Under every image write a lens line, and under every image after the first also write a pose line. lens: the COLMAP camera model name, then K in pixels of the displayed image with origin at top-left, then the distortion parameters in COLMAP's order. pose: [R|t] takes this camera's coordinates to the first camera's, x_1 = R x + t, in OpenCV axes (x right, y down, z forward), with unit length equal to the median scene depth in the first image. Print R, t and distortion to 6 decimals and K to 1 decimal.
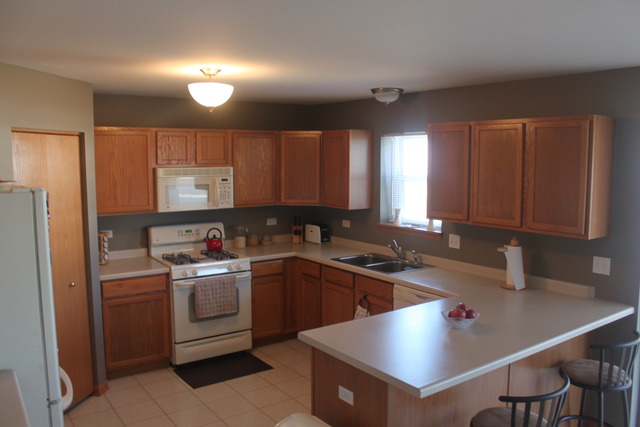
lens RADIAL K [[537.8, 0, 338.8], [0, 537.8, 209.5], [0, 0, 1]] dist [-0.044501, 0.005337]
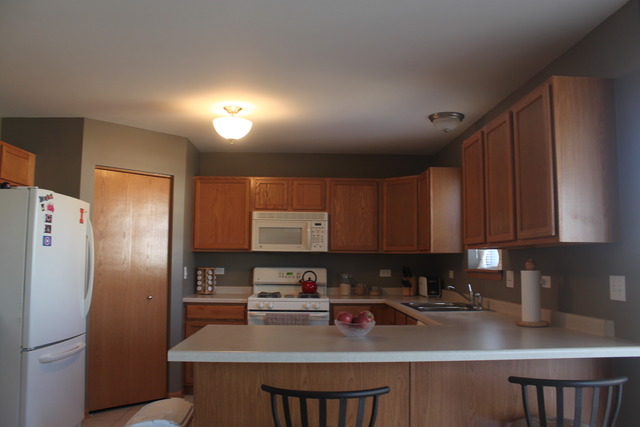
lens RADIAL K [[537.8, 0, 321.7], [0, 537.8, 214.9], [0, 0, 1]] dist [-0.044501, 0.005337]
pose [[0.835379, -0.042122, -0.548059, 0.368925], [-0.056578, 0.985175, -0.161957, 0.096106], [0.546755, 0.166303, 0.820611, 0.138398]]
